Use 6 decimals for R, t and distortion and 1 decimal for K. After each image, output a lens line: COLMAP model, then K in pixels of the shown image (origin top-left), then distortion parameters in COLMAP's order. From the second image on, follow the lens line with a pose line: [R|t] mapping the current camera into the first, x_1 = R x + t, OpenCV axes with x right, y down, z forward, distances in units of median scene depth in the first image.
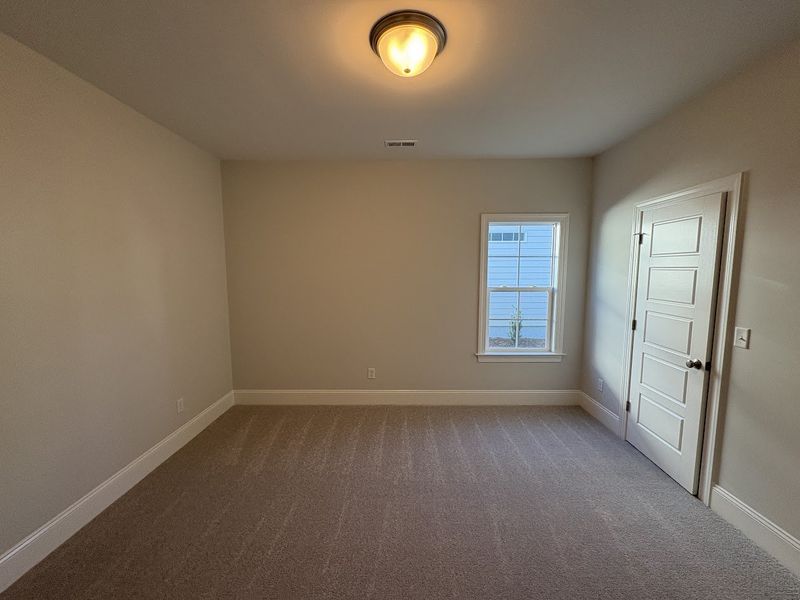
lens RADIAL K [[316.4, 0, 399.6], [0, 316.4, 301.2], [0, 0, 1]] dist [0.001227, 0.000207]
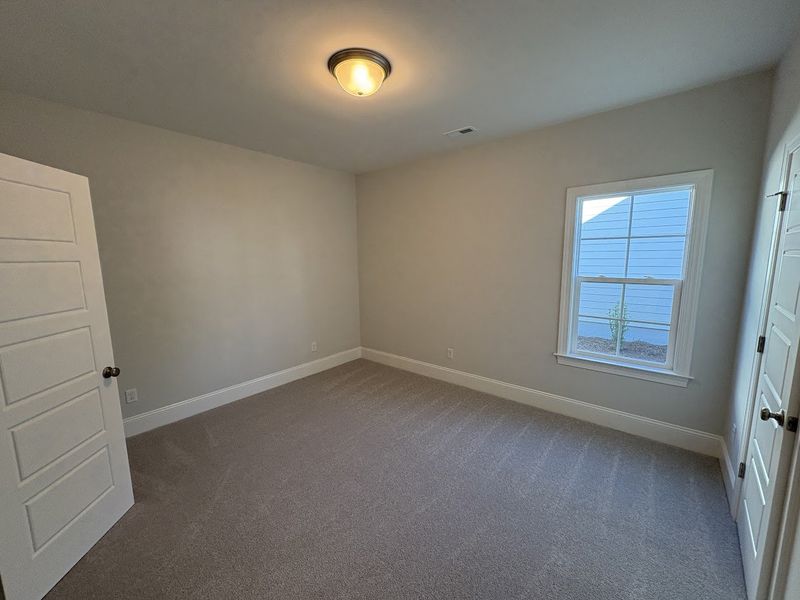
lens RADIAL K [[322.7, 0, 403.5], [0, 322.7, 298.8], [0, 0, 1]] dist [-0.000837, 0.000064]
pose [[0.771929, 0.077503, -0.630967, 0.464938], [-0.053968, 0.996947, 0.056434, -0.008481], [0.633414, -0.009511, 0.773754, 0.059487]]
